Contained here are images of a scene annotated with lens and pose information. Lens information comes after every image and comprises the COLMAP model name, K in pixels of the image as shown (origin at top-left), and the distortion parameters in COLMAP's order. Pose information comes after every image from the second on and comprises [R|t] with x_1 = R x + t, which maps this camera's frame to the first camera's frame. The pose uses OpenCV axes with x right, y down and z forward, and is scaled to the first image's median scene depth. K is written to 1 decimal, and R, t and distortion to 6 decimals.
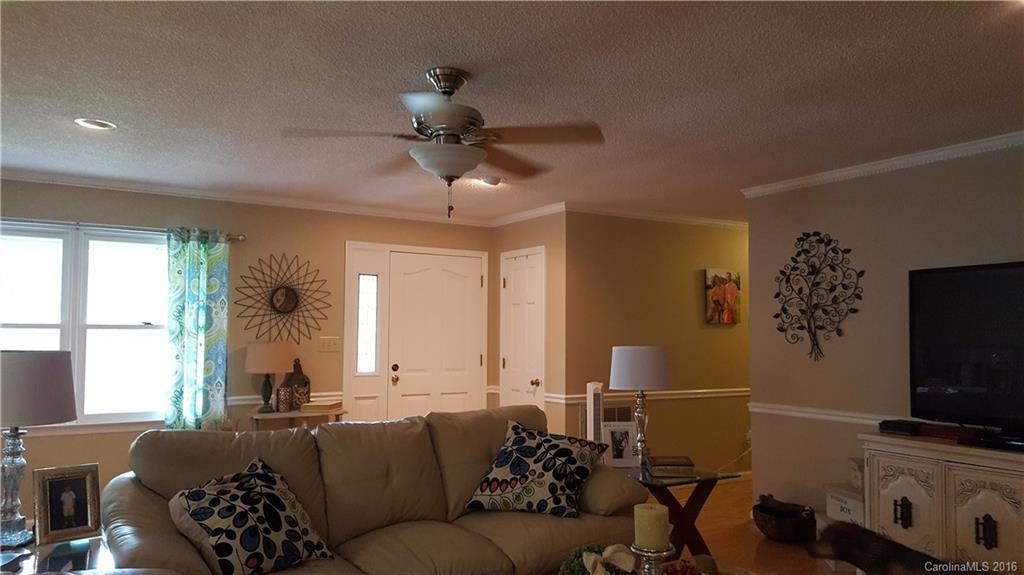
lens RADIAL K [[741.3, 0, 512.3], [0, 741.3, 282.3], [0, 0, 1]] dist [0.101250, -0.062844]
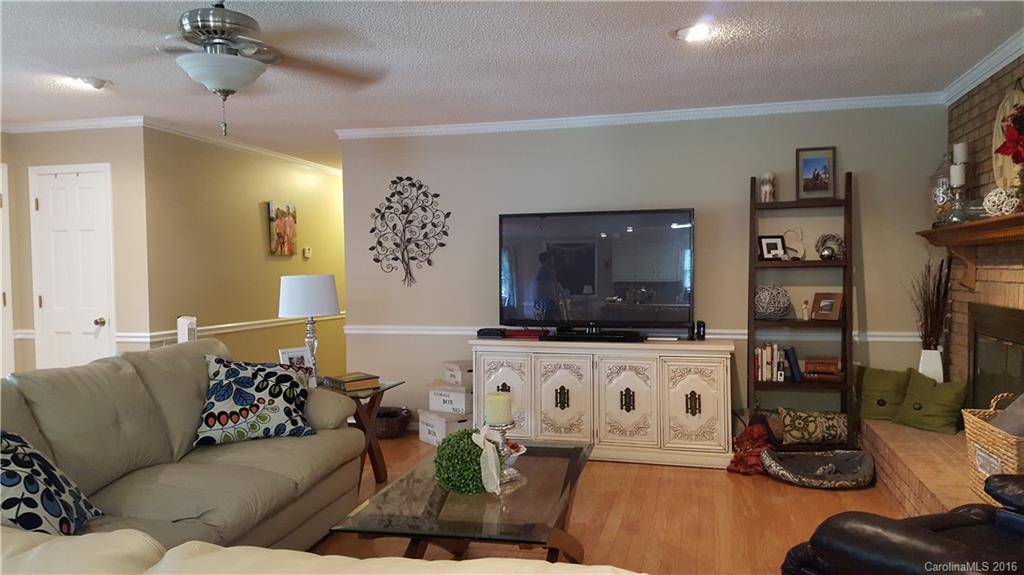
lens RADIAL K [[741.3, 0, 520.9], [0, 741.3, 284.4], [0, 0, 1]] dist [0.101250, -0.062844]
pose [[0.733550, -0.020577, 0.679324, -0.267745], [-0.041040, 0.996376, 0.074497, 0.006419], [-0.678395, -0.082527, 0.730048, 0.025343]]
